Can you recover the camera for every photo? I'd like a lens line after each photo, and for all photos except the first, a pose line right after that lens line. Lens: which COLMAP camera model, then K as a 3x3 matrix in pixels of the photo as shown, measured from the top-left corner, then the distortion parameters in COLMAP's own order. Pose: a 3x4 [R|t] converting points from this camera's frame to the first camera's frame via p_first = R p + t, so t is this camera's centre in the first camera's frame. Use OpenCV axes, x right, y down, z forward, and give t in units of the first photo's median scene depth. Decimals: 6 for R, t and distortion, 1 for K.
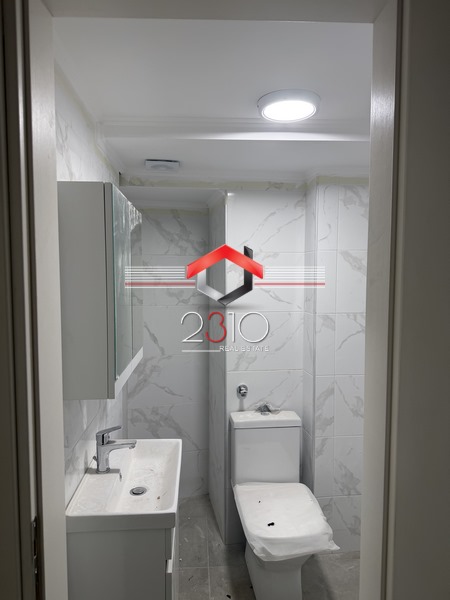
lens RADIAL K [[421.5, 0, 224.2], [0, 421.5, 295.5], [0, 0, 1]] dist [0.081750, -0.129600]
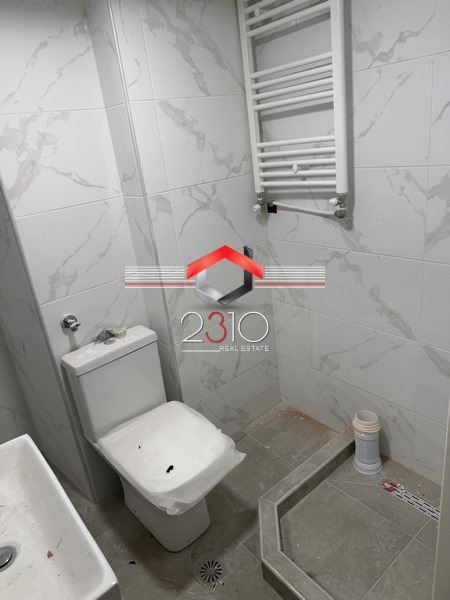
lens RADIAL K [[421.5, 0, 224.2], [0, 421.5, 295.5], [0, 0, 1]] dist [0.081750, -0.129600]
pose [[0.811571, -0.296205, 0.503603, -0.094297], [0.147632, 0.937953, 0.313765, -0.005656], [-0.565295, -0.180295, 0.804945, 0.290226]]
